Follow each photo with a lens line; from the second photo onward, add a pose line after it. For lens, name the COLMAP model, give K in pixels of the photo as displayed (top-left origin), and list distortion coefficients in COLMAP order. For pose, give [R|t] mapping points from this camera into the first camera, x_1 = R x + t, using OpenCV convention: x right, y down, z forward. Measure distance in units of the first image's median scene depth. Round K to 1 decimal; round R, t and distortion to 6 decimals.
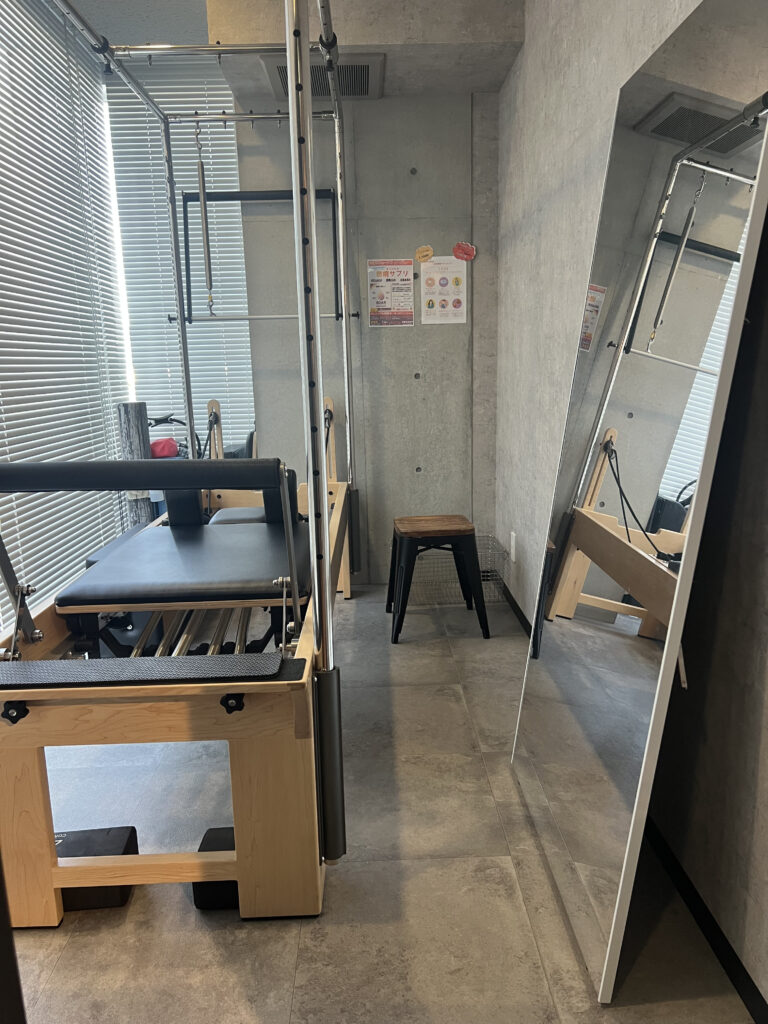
lens RADIAL K [[768.6, 0, 383.3], [0, 768.6, 514.5], [0, 0, 1]] dist [0.050262, -0.054986]
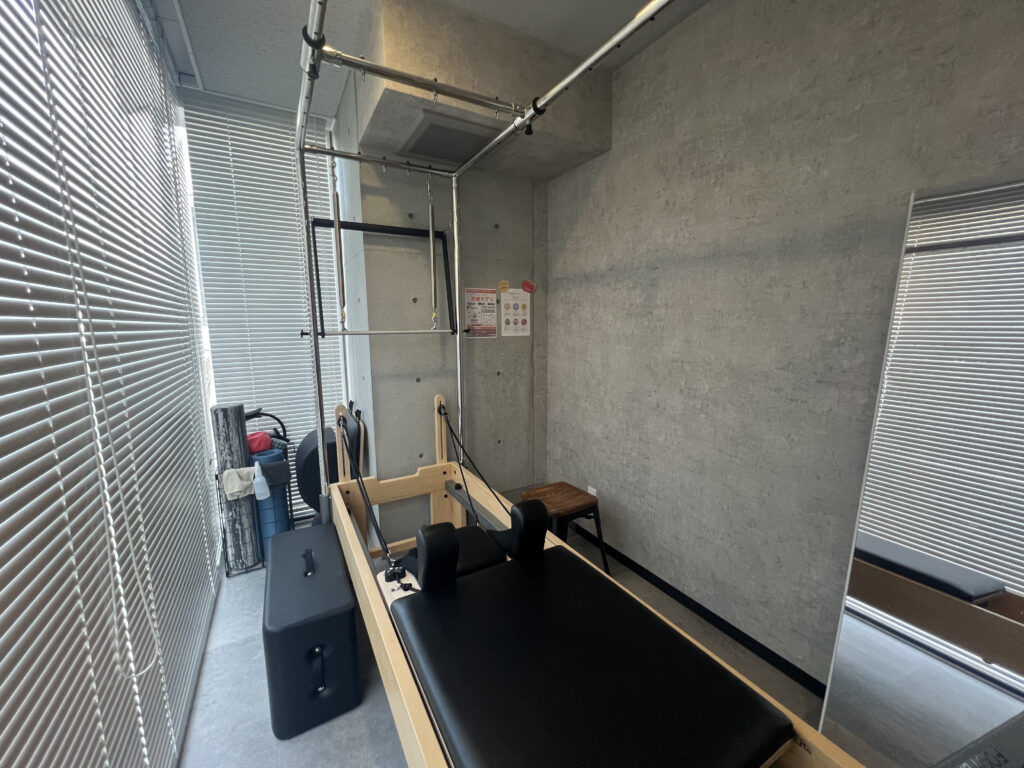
lens RADIAL K [[405.2, 0, 507.7], [0, 405.2, 380.1], [0, 0, 1]] dist [0.002186, -0.000176]
pose [[0.875123, -0.049664, 0.481346, -0.288287], [0.083020, 0.995380, -0.048235, -0.135931], [-0.476726, 0.082173, 0.875203, 0.381144]]
